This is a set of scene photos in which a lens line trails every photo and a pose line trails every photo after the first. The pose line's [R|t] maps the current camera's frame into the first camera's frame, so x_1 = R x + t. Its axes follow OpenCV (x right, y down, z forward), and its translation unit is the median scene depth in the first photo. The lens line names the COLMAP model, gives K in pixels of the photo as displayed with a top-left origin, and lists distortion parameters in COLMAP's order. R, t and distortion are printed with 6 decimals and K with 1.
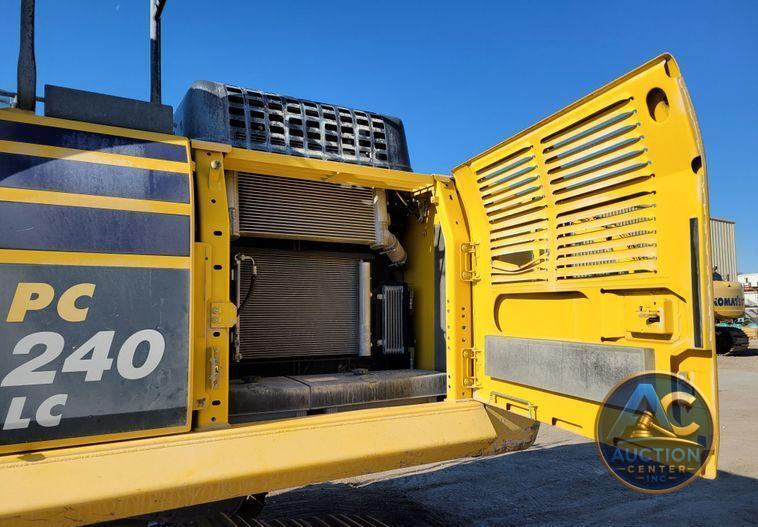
lens RADIAL K [[579.7, 0, 387.9], [0, 579.7, 273.5], [0, 0, 1]] dist [0.076769, -0.061970]
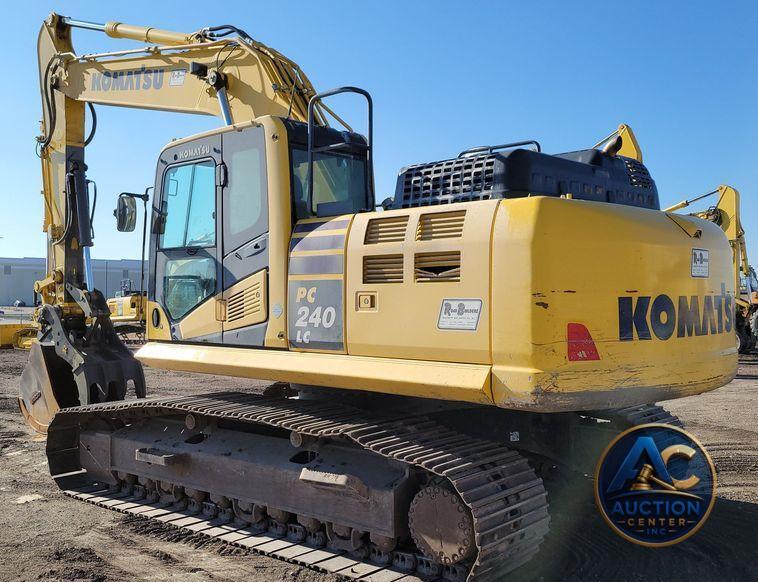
lens RADIAL K [[739.9, 0, 379.7], [0, 739.9, 301.3], [0, 0, 1]] dist [0.060048, 0.003134]
pose [[0.320602, 0.016618, -0.947068, 1.774881], [0.065872, 0.997034, 0.039794, -0.021083], [0.944921, -0.075143, 0.318557, 0.195750]]
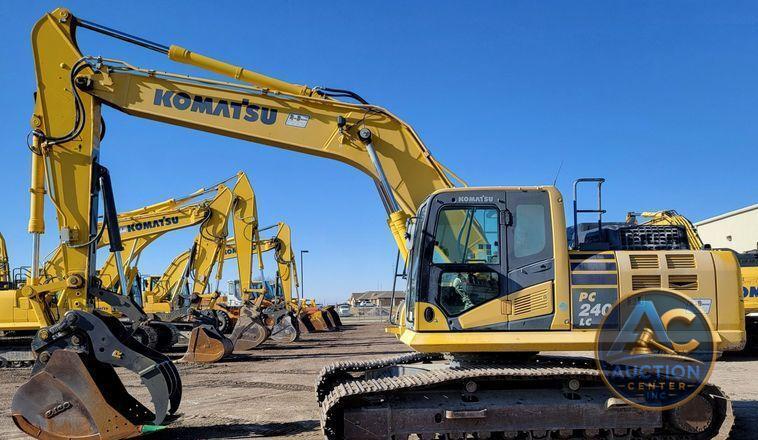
lens RADIAL K [[623.0, 0, 380.2], [0, 623.0, 273.9], [0, 0, 1]] dist [0.048750, 0.003384]
pose [[0.885772, -0.015793, -0.463852, 0.145104], [0.030713, 0.999225, 0.024629, -0.191318], [0.463103, -0.036062, 0.885570, -2.576103]]
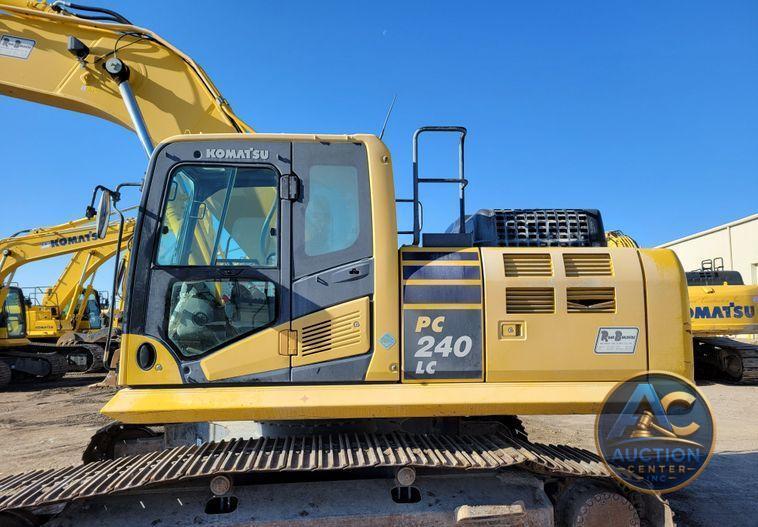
lens RADIAL K [[535.8, 0, 389.8], [0, 535.8, 284.1], [0, 0, 1]] dist [0.070357, -0.002866]
pose [[0.895858, -0.021086, -0.443840, 0.201383], [0.026253, 0.999640, 0.005500, -0.095852], [0.443564, -0.016580, 0.896089, -0.768241]]
